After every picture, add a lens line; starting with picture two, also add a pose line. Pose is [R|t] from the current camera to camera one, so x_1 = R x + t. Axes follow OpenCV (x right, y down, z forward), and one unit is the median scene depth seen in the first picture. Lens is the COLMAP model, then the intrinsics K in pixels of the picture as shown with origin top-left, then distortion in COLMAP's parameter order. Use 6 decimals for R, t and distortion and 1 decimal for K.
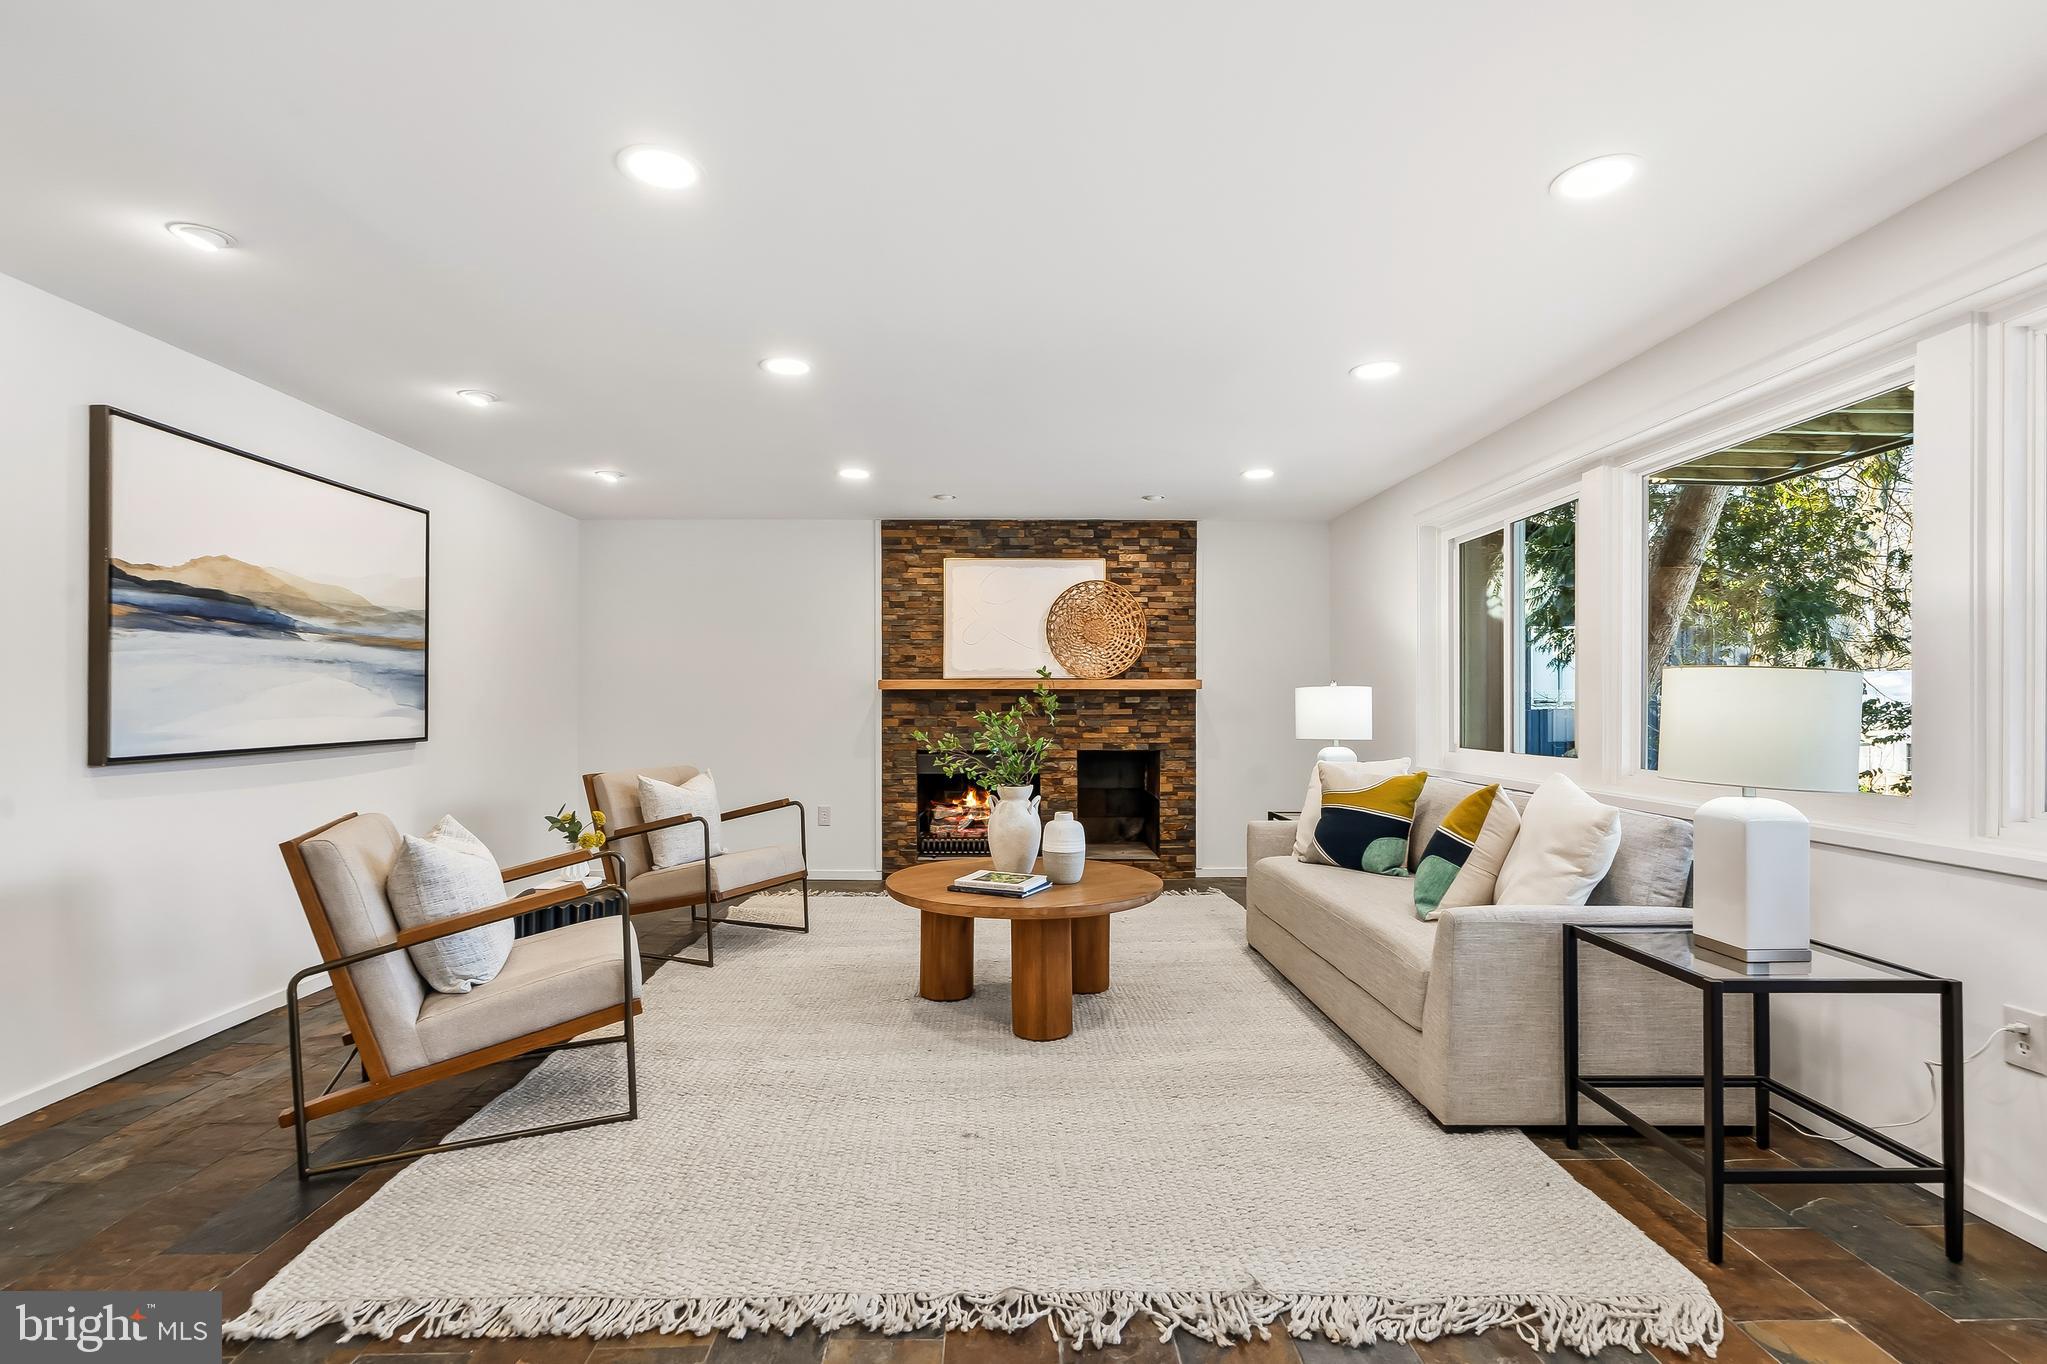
lens RADIAL K [[943.8, 0, 1007.6], [0, 943.8, 697.2], [0, 0, 1]] dist [-0.003584, 0.002412]
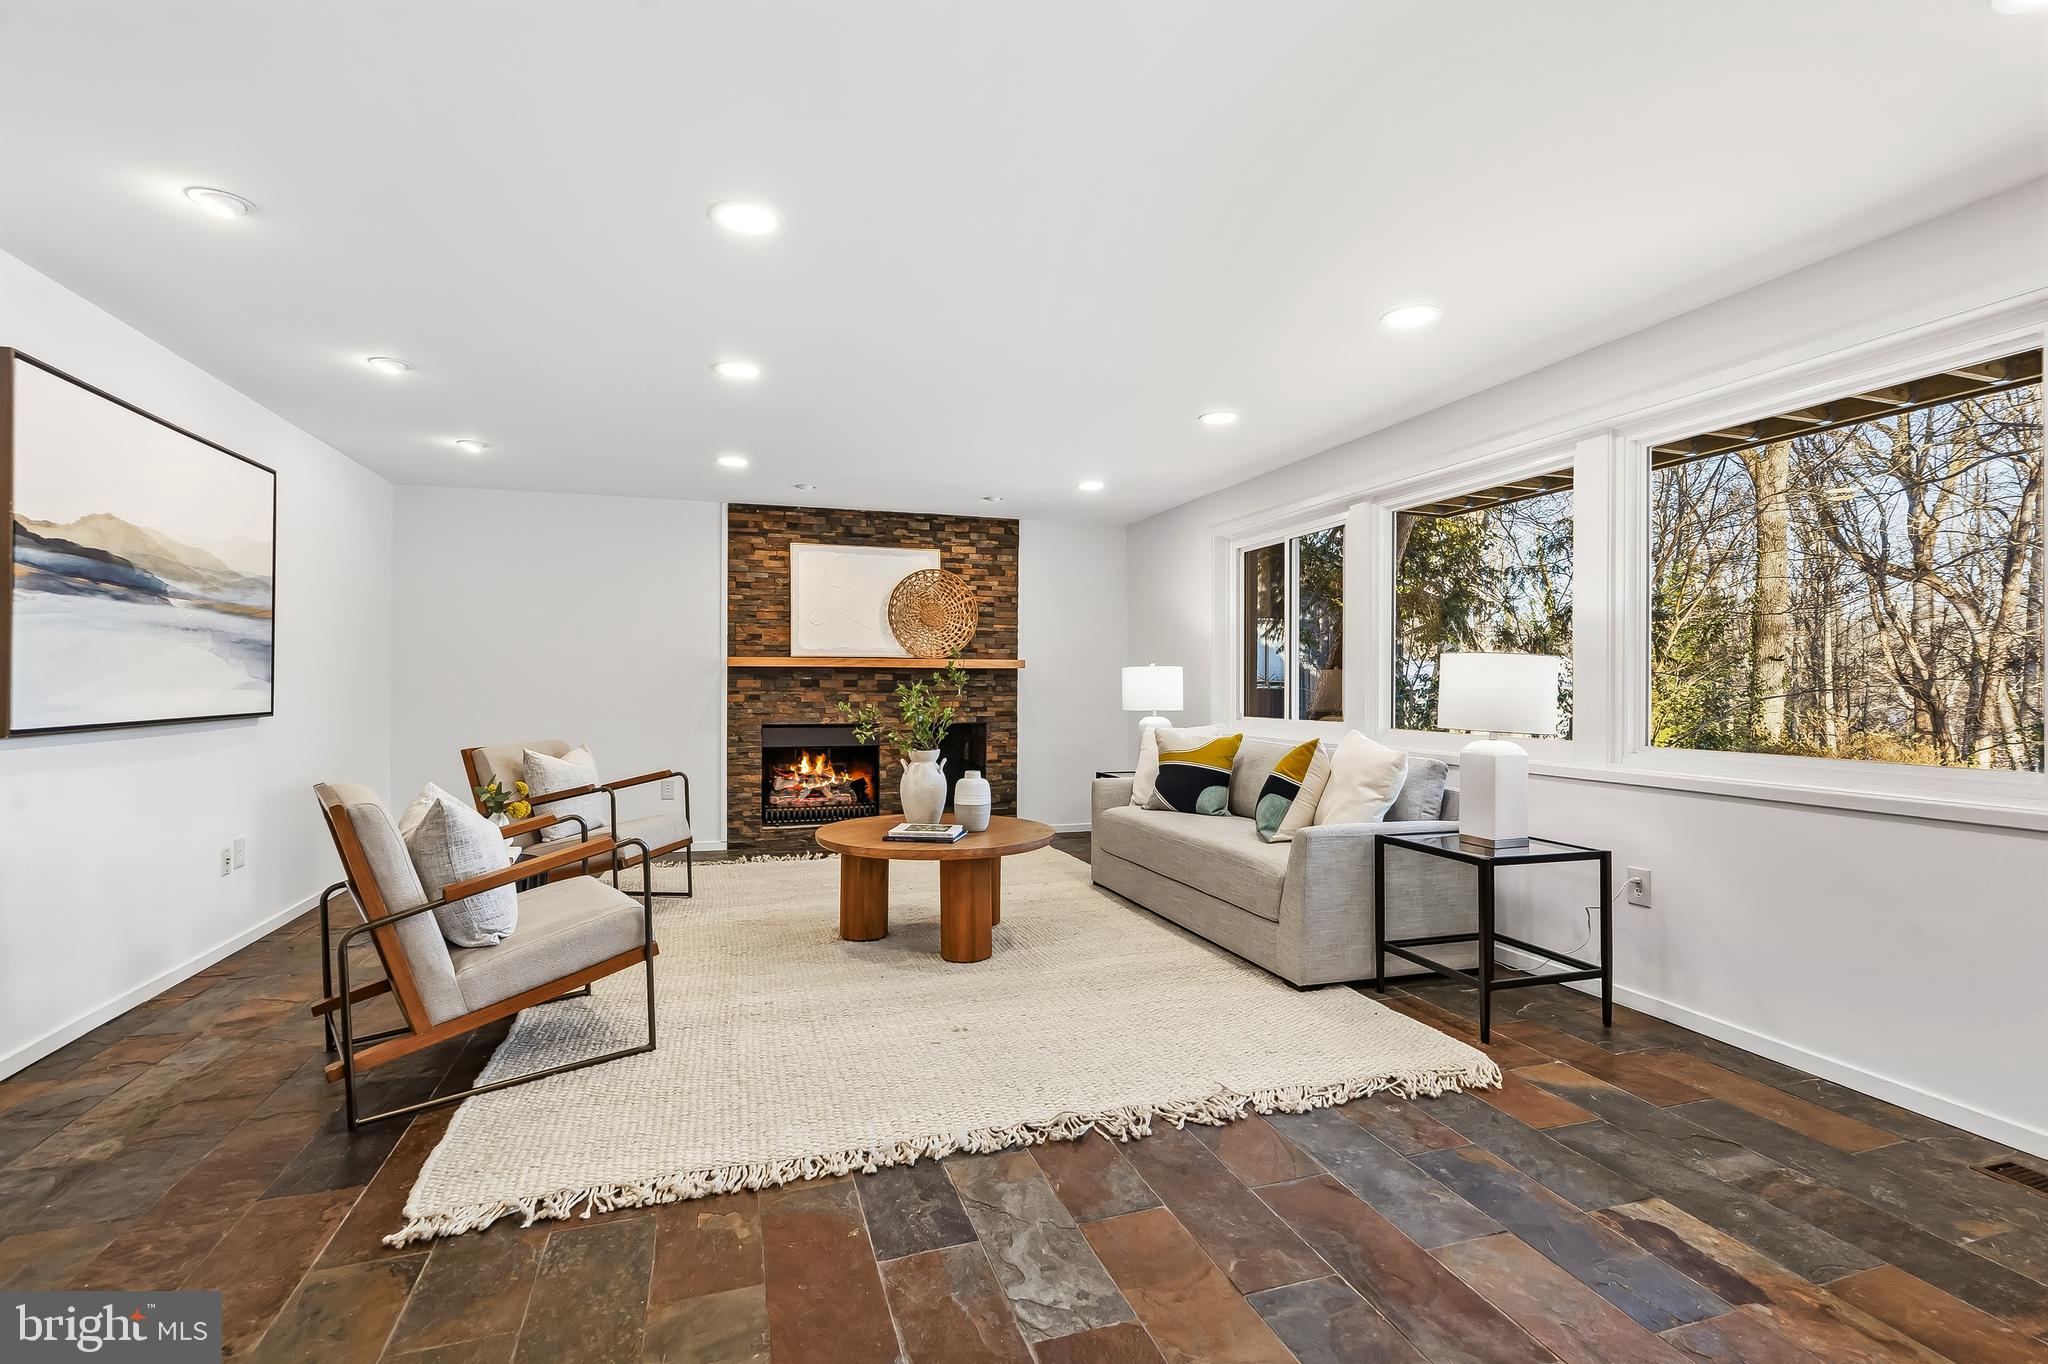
lens RADIAL K [[944.2, 0, 1007.9], [0, 944.2, 673.0], [0, 0, 1]] dist [-0.003584, 0.002412]
pose [[0.957910, 0.006447, 0.286996, -0.227407], [-0.004503, 0.999962, -0.007434, 0.008620], [-0.287033, 0.005829, 0.957903, -0.127766]]
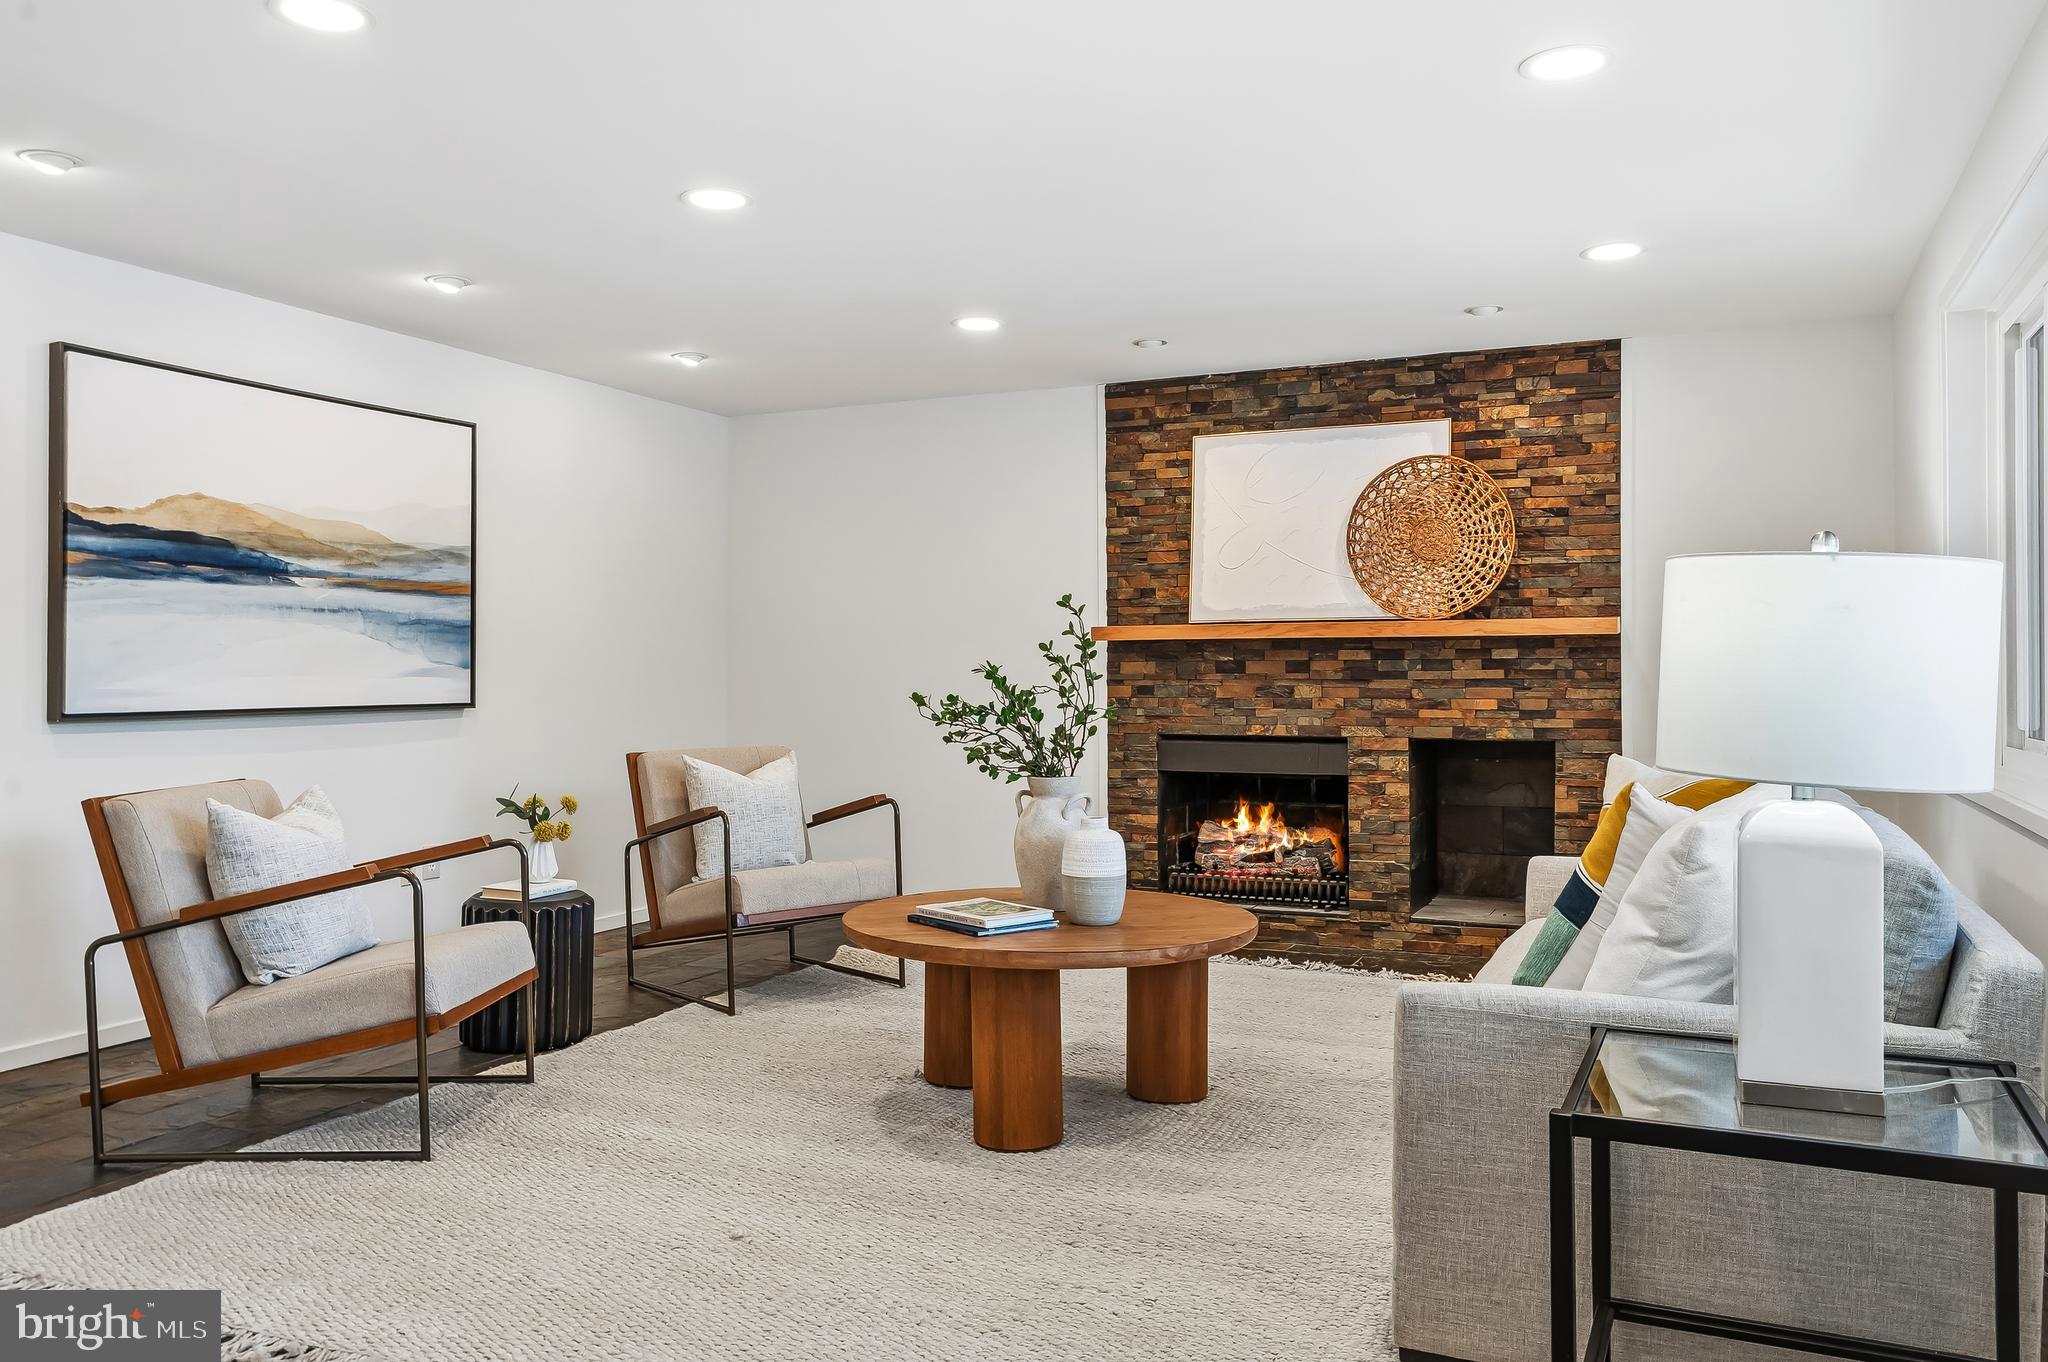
lens RADIAL K [[1526.0, 0, 1026.2], [0, 1526.0, 667.0], [0, 0, 1]] dist [0.005219, -0.007891]
pose [[0.904227, -0.004354, -0.427029, 0.453741], [0.004059, 0.999990, -0.001600, 0.018708], [0.427032, -0.000287, 0.904236, 0.022076]]
